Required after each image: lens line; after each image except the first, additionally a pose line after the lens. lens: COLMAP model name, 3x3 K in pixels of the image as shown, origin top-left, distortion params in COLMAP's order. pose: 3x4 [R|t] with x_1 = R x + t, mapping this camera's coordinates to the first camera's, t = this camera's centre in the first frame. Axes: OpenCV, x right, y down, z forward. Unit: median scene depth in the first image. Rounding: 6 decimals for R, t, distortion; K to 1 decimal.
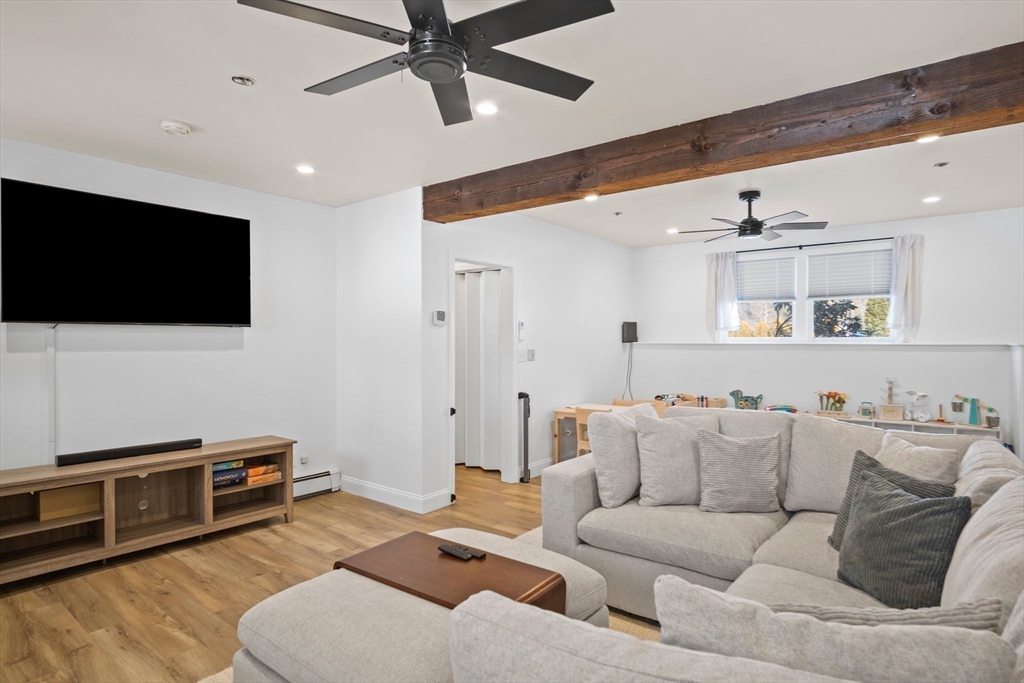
lens RADIAL K [[551.8, 0, 505.5], [0, 551.8, 350.5], [0, 0, 1]] dist [-0.063731, 0.000427]
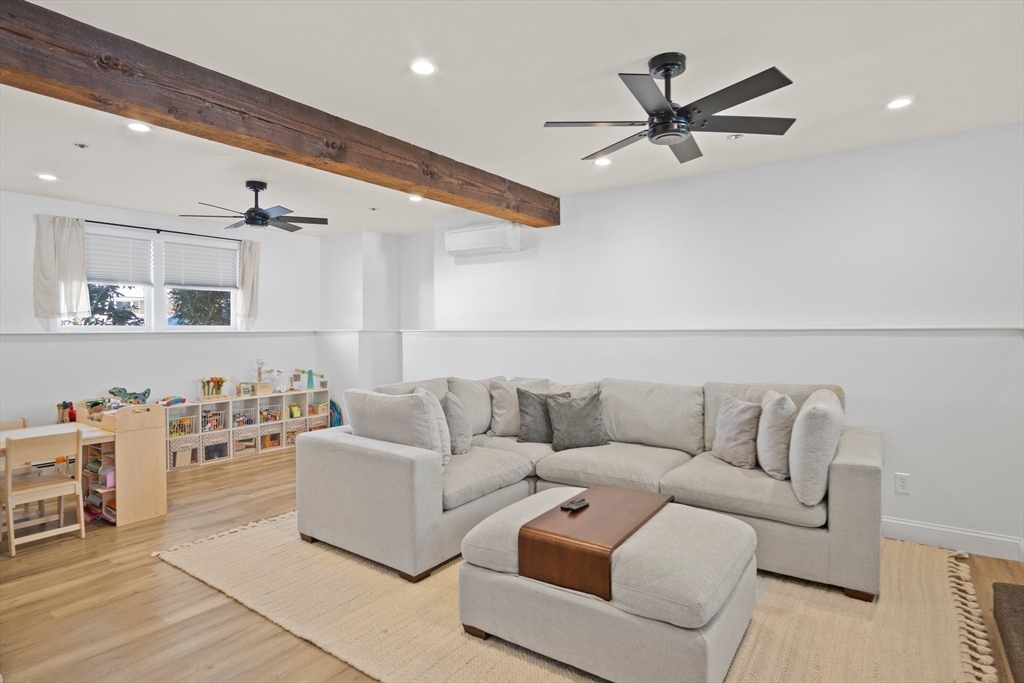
lens RADIAL K [[532.1, 0, 512.0], [0, 532.1, 341.5], [0, 0, 1]] dist [0.000856, 0.000174]
pose [[-0.045922, -0.024060, 0.998655, -0.451163], [0.024096, 0.999392, 0.025186, -0.005222], [-0.998654, 0.025220, -0.045314, 0.445305]]
